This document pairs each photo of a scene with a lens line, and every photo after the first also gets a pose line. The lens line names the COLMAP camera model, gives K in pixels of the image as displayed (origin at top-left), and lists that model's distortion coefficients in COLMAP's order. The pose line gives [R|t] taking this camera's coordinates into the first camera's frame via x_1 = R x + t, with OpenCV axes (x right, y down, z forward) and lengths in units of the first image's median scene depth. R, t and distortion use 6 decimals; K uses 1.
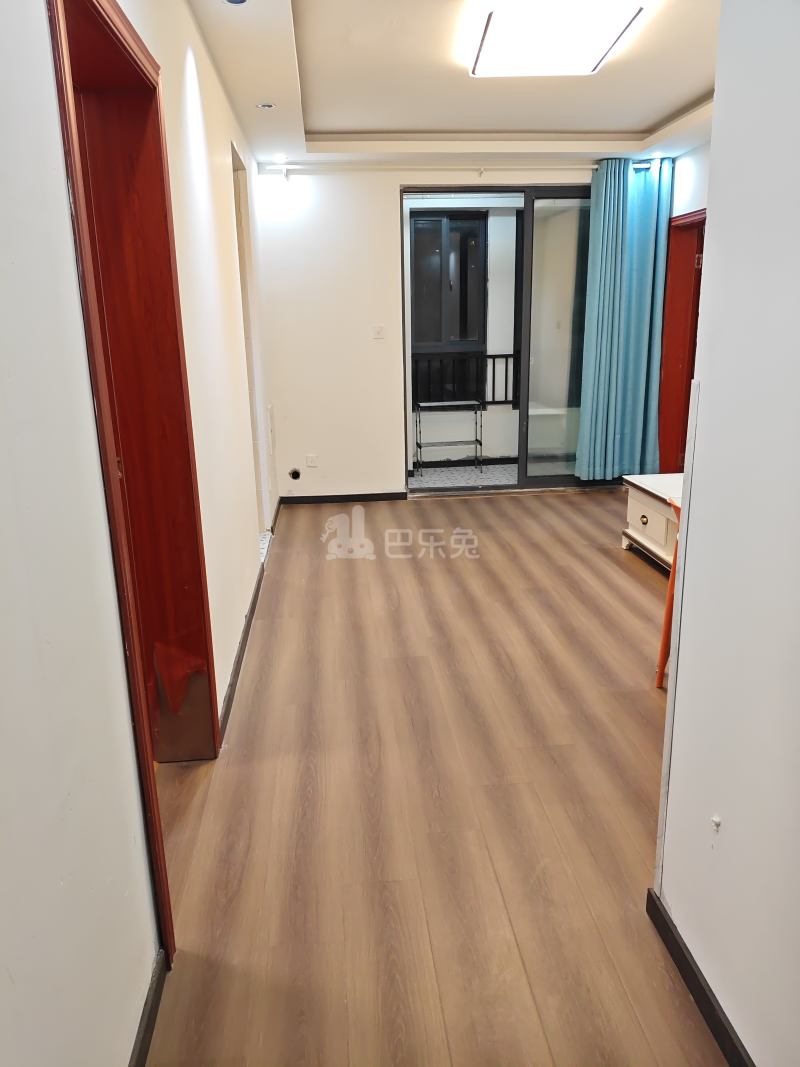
lens RADIAL K [[805.9, 0, 400.0], [0, 805.9, 533.5], [0, 0, 1]] dist [0.238695, -0.422517]
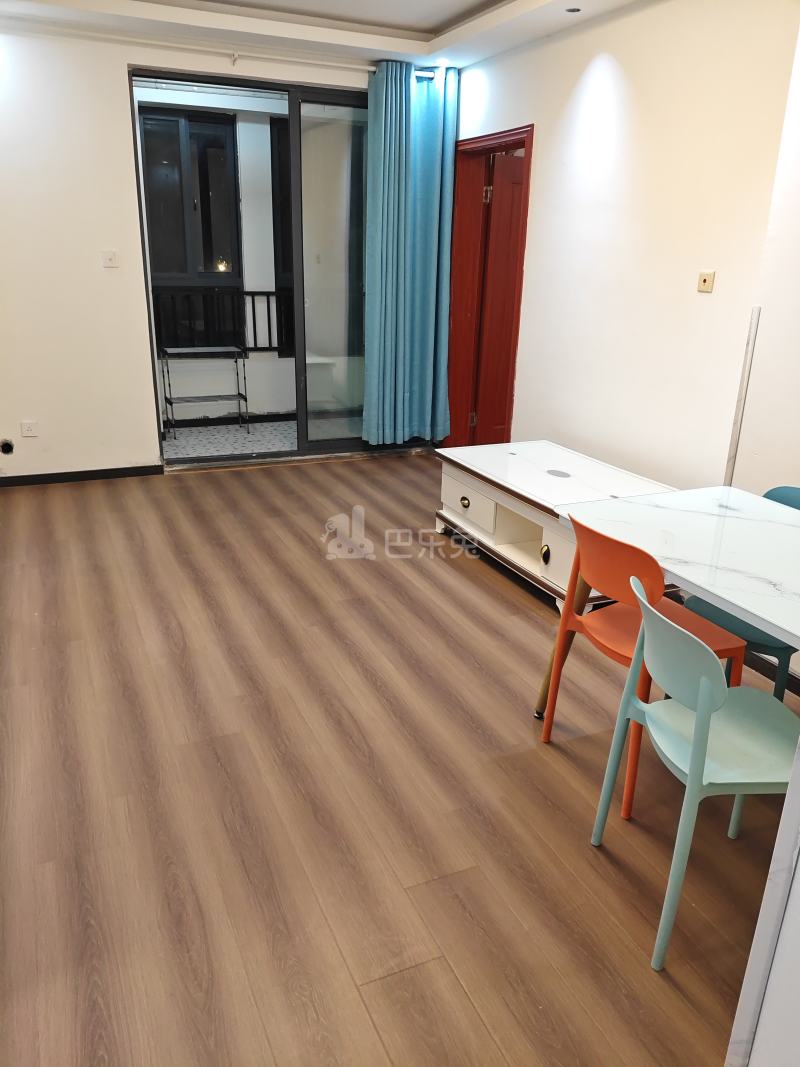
lens RADIAL K [[810.6, 0, 405.7], [0, 810.6, 556.9], [0, 0, 1]] dist [0.078020, -0.127540]
pose [[0.947216, -0.072799, 0.312223, -0.023070], [0.040001, 0.993104, 0.110199, -0.040724], [-0.318092, -0.091893, 0.943596, 0.154448]]
